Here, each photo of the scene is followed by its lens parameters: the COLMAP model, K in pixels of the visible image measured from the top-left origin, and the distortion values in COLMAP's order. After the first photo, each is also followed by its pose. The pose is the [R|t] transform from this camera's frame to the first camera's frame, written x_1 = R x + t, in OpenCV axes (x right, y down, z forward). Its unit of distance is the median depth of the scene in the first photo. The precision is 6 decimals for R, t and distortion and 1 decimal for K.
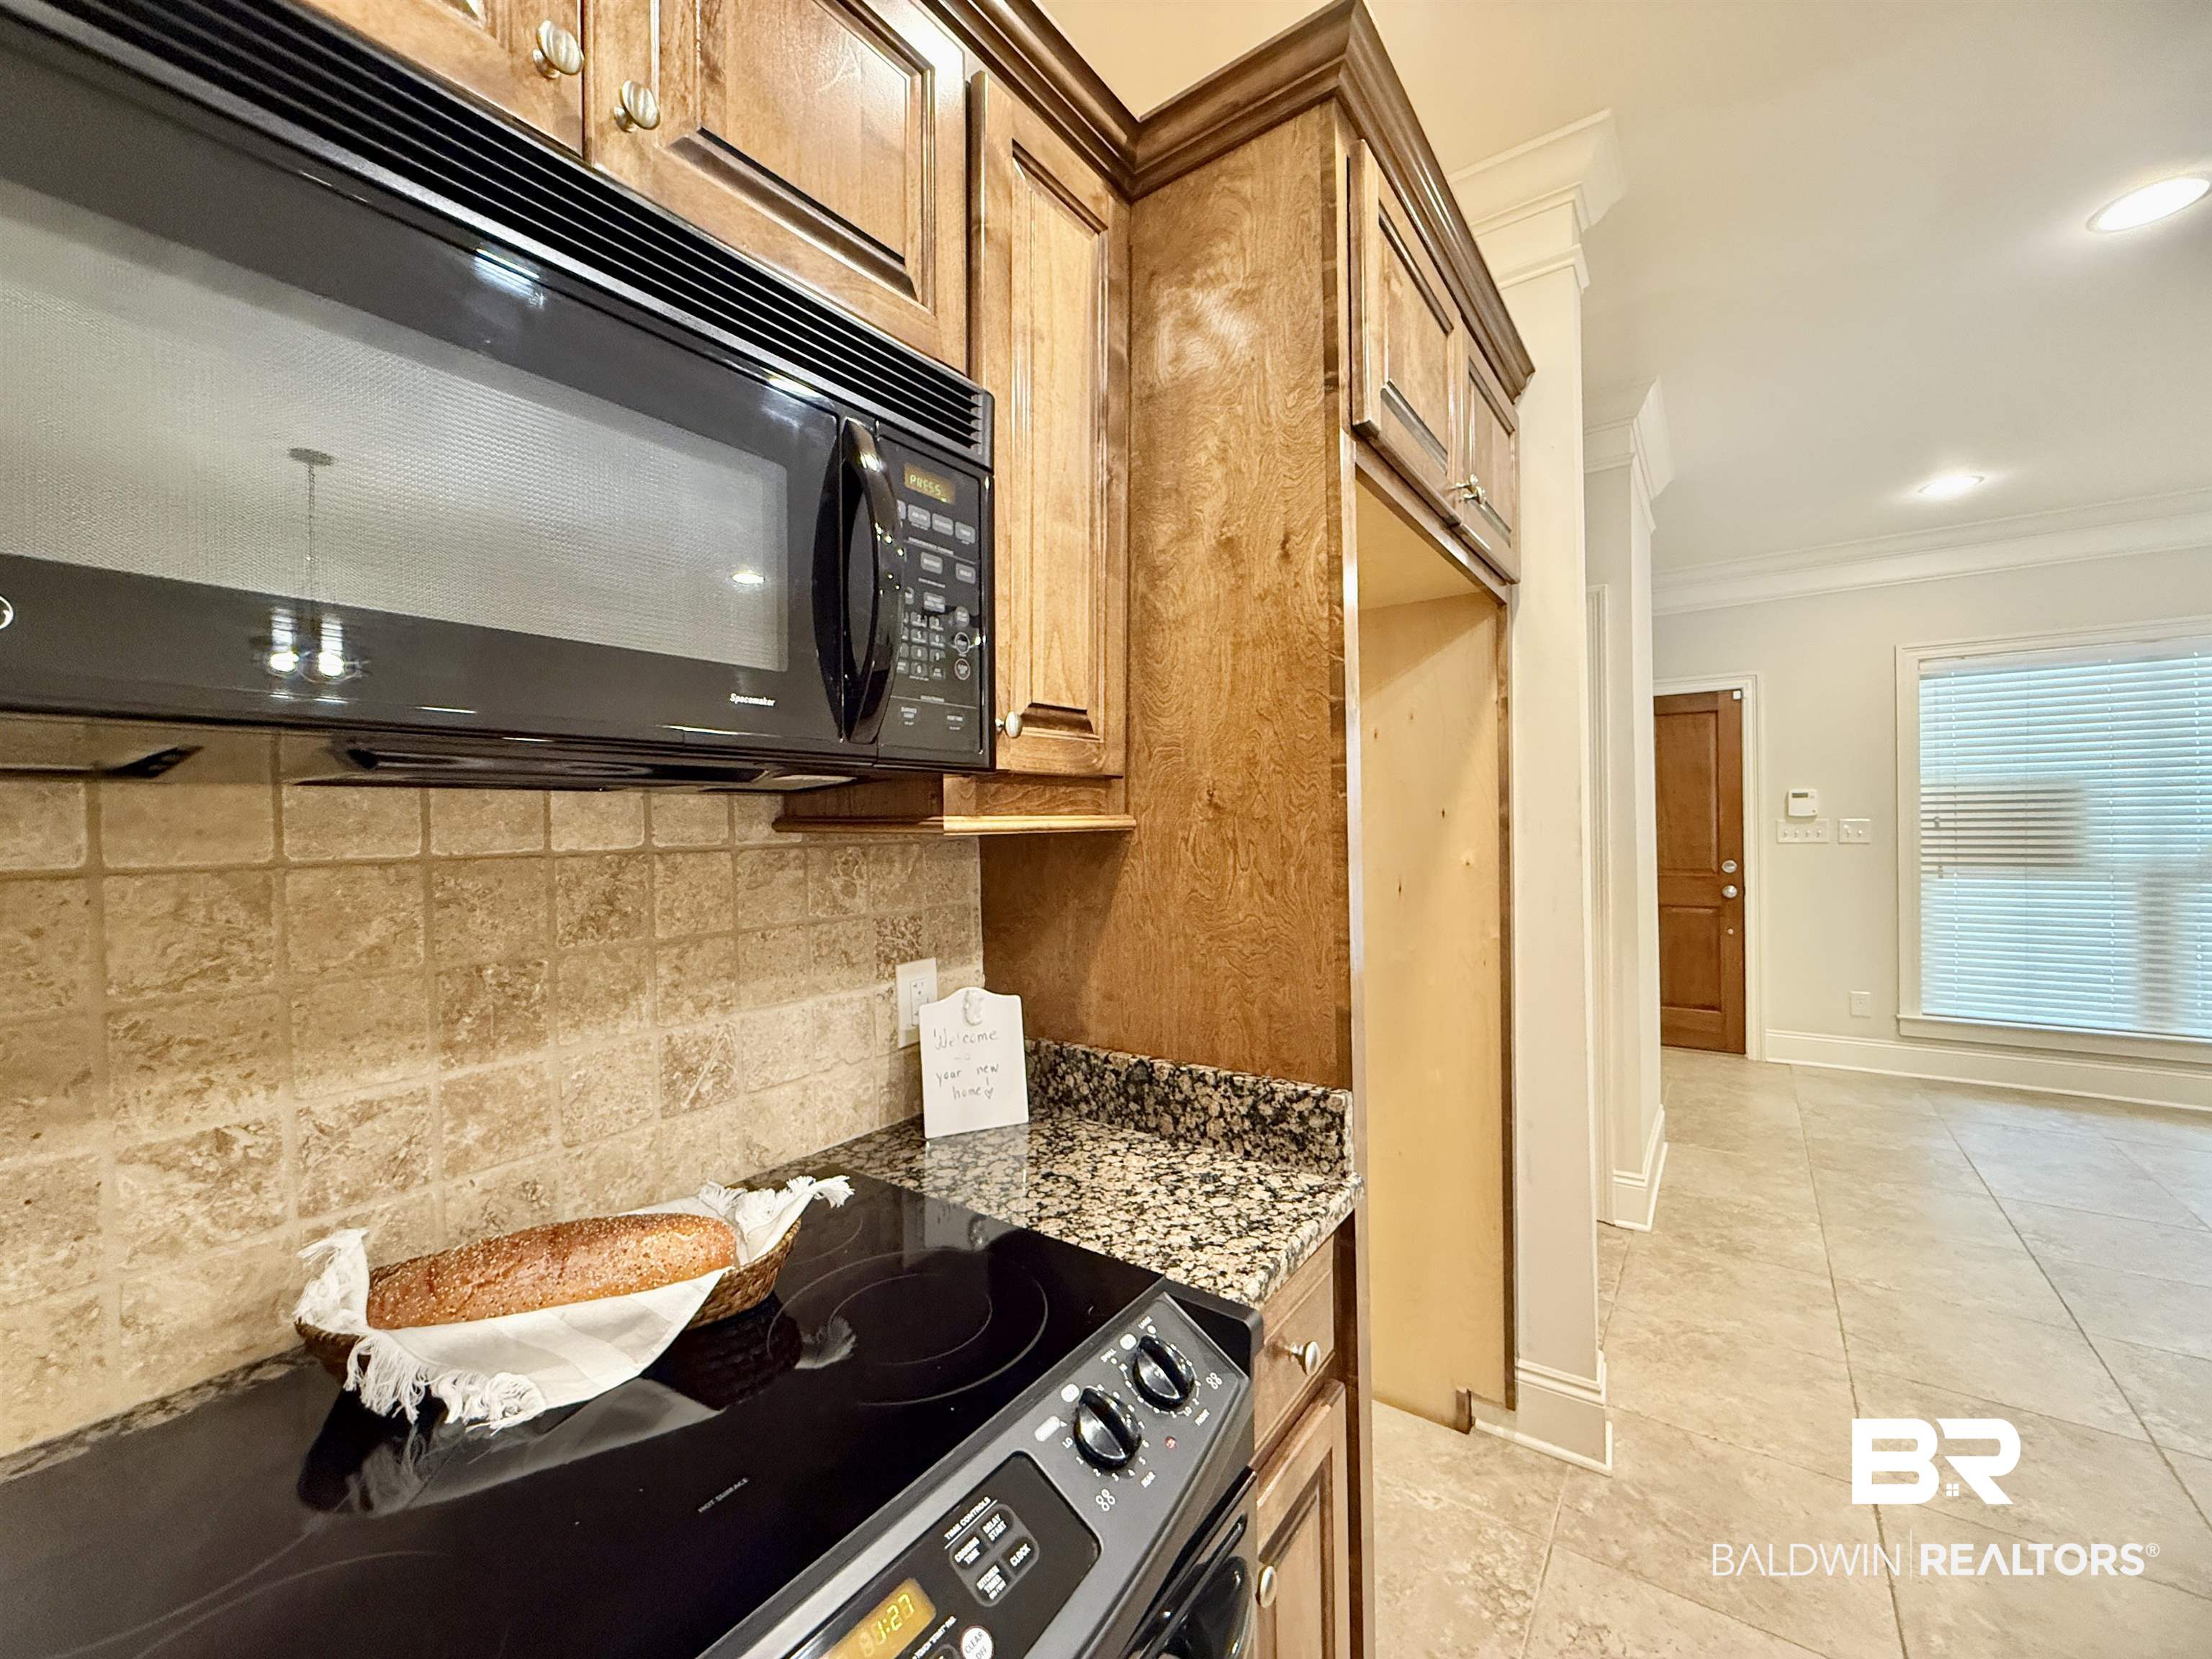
lens RADIAL K [[880.1, 0, 1101.5], [0, 880.1, 828.5], [0, 0, 1]] dist [0.000119, -0.000117]
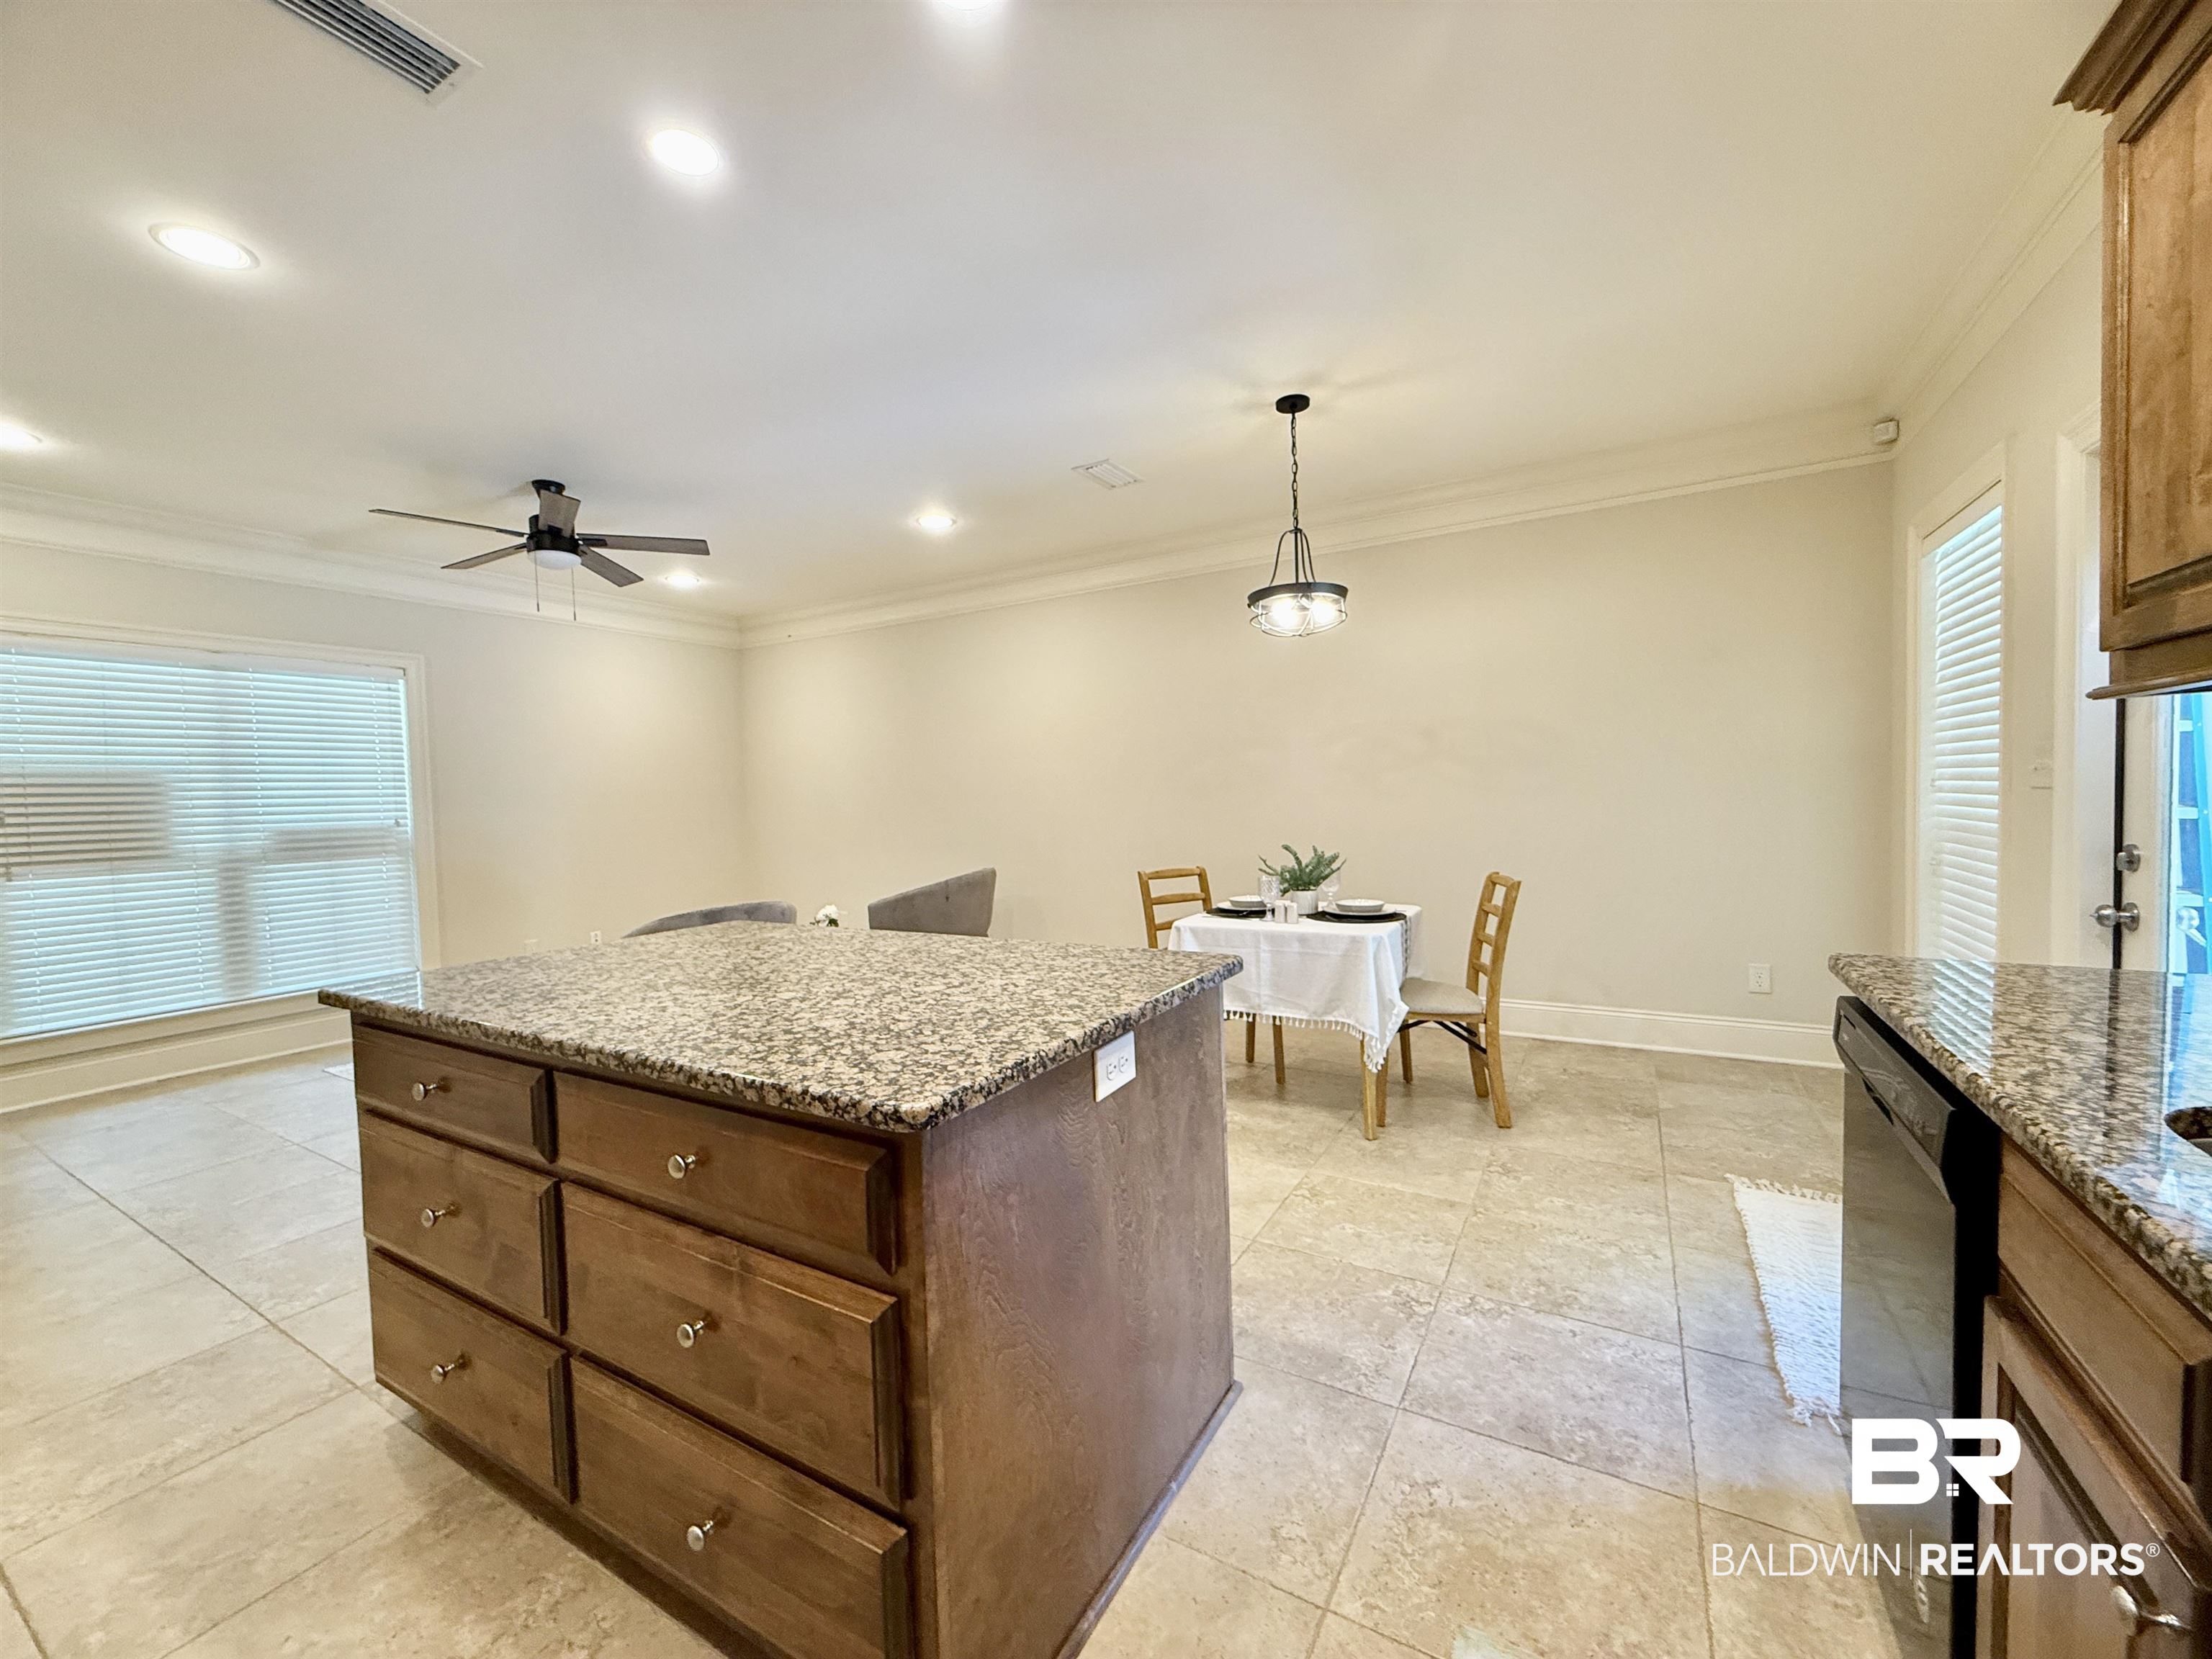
lens RADIAL K [[880.1, 0, 1101.2], [0, 880.1, 830.6], [0, 0, 1]] dist [0.000119, -0.000117]
pose [[-0.092815, -0.021193, 0.995458, -0.091862], [0.036043, 0.999047, 0.024631, 0.091410], [-0.995031, 0.038166, -0.091962, -0.024969]]
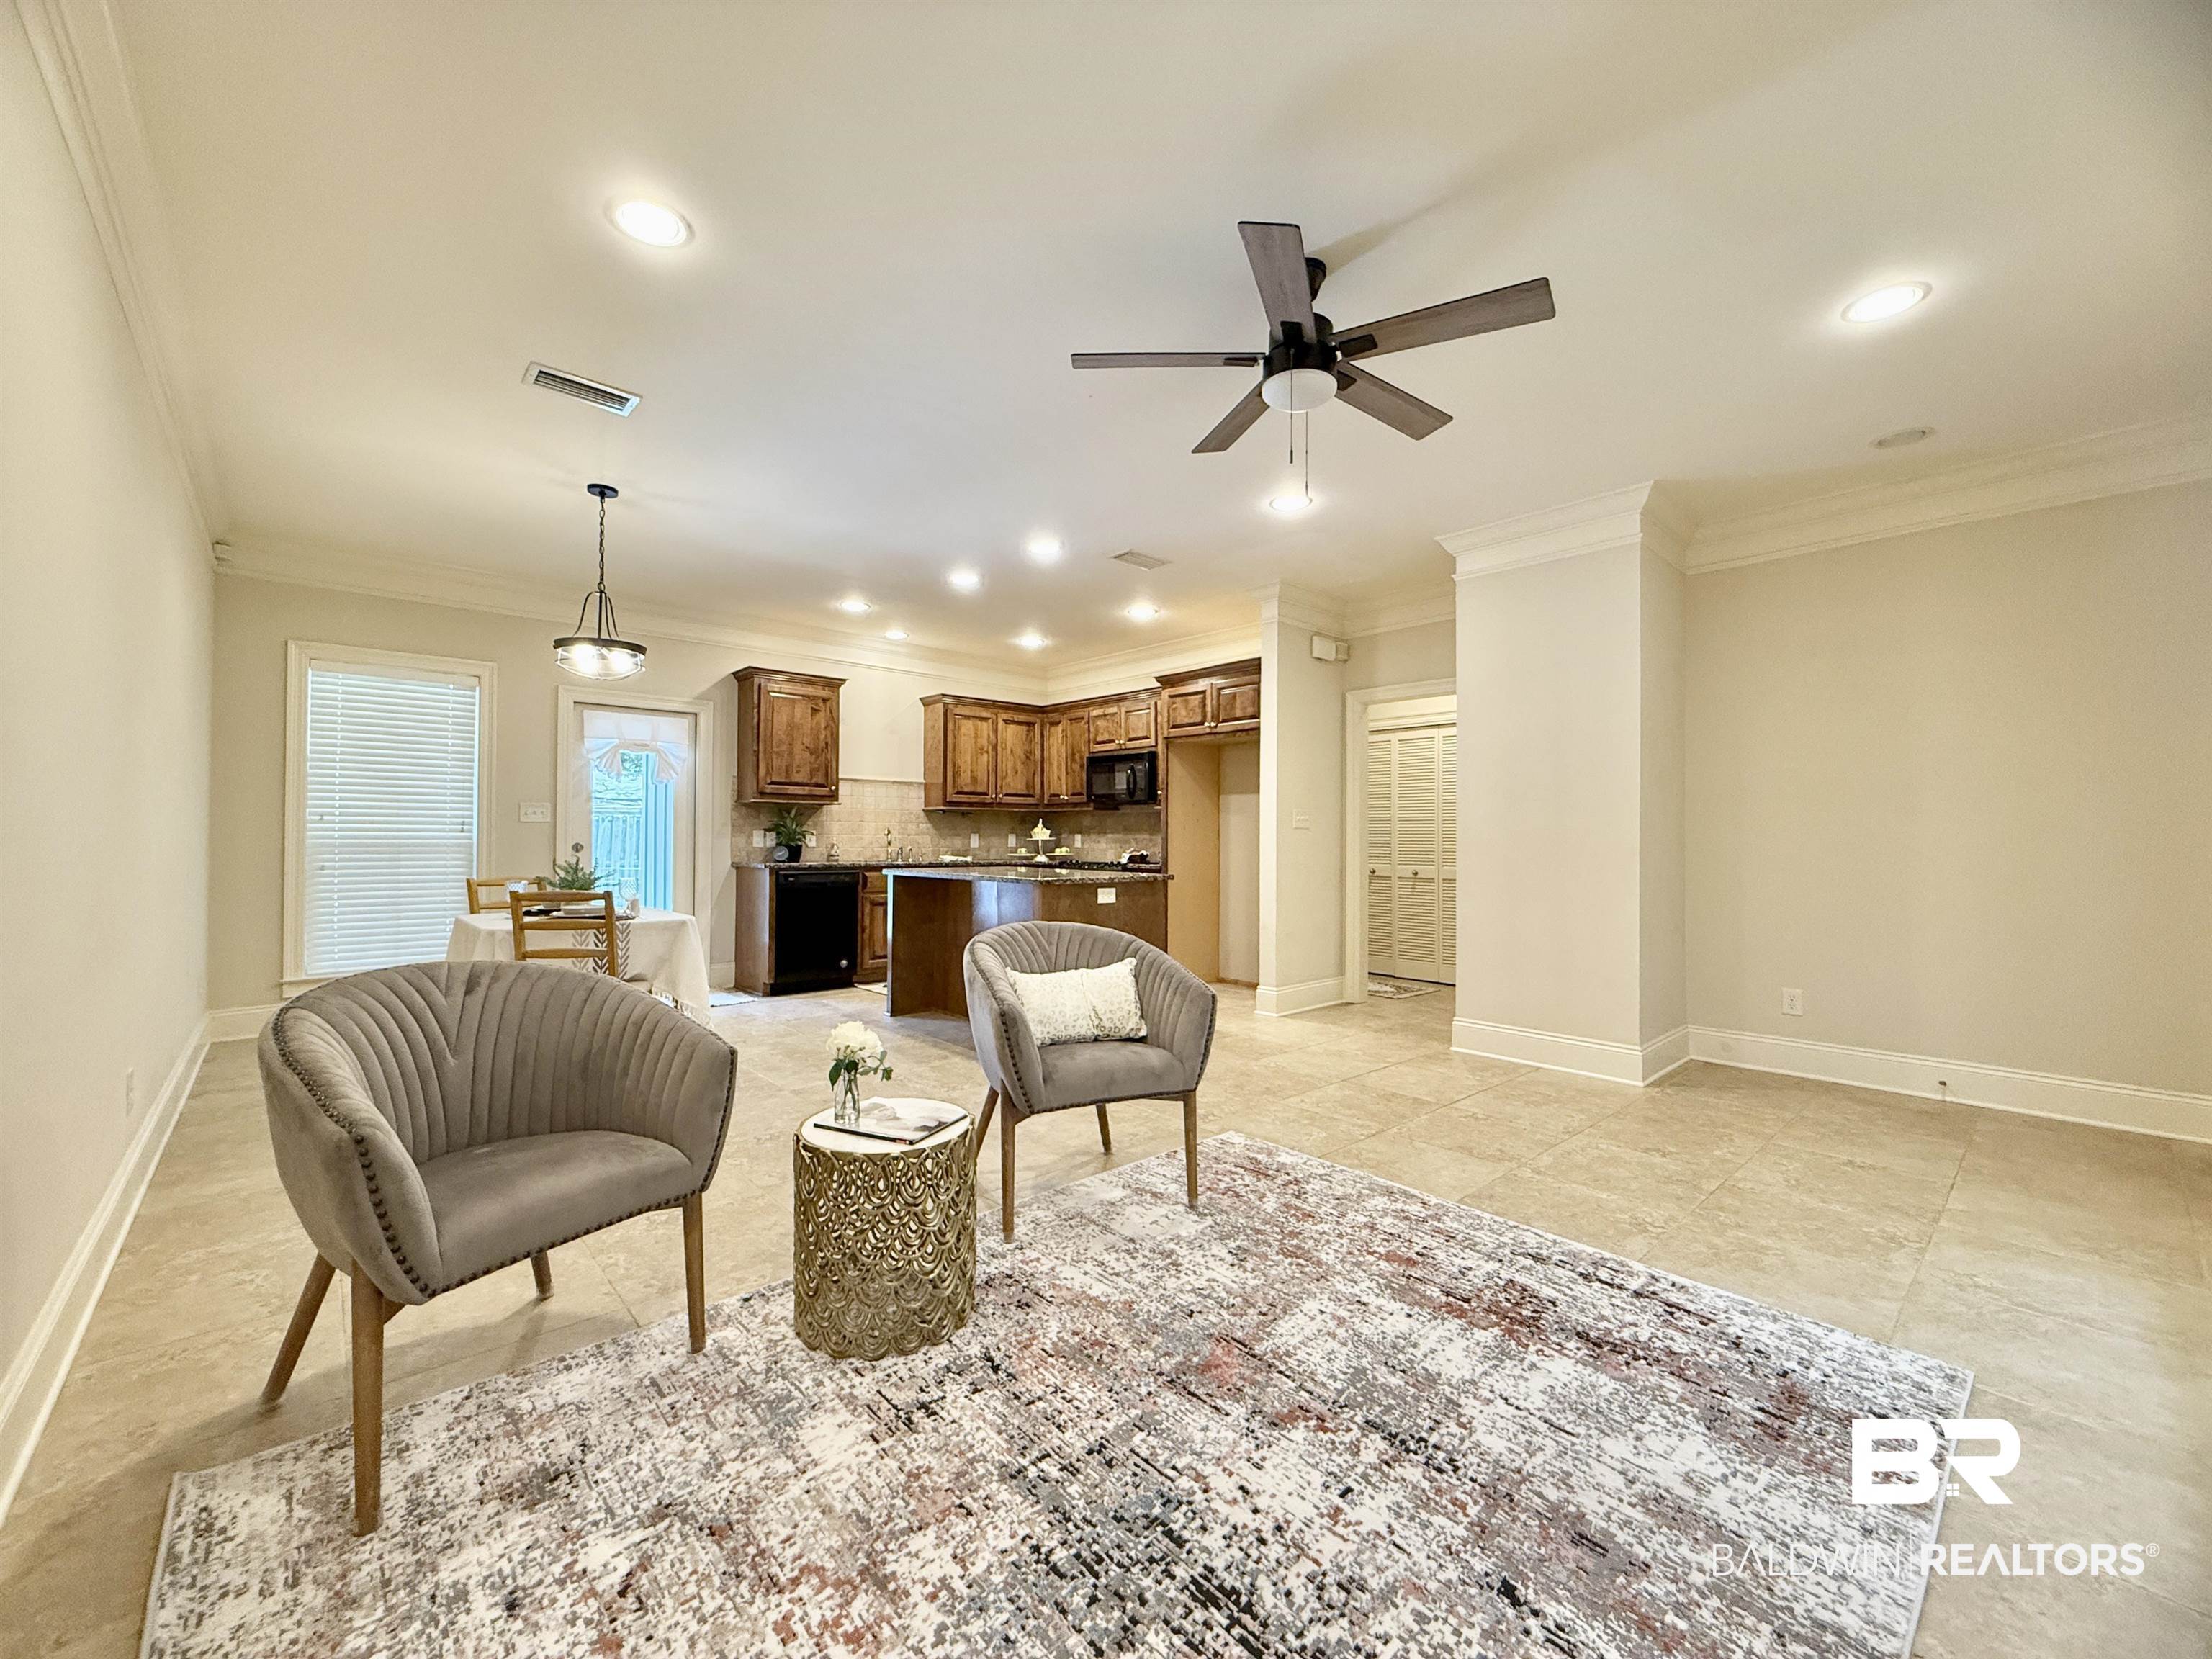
lens RADIAL K [[880.1, 0, 1104.5], [0, 880.1, 822.6], [0, 0, 1]] dist [0.000119, -0.000117]
pose [[-0.207189, -0.001517, -0.978300, 5.903513], [-0.007429, 0.999972, 0.000022, 0.101286], [0.978273, 0.007273, -0.207195, 1.770714]]
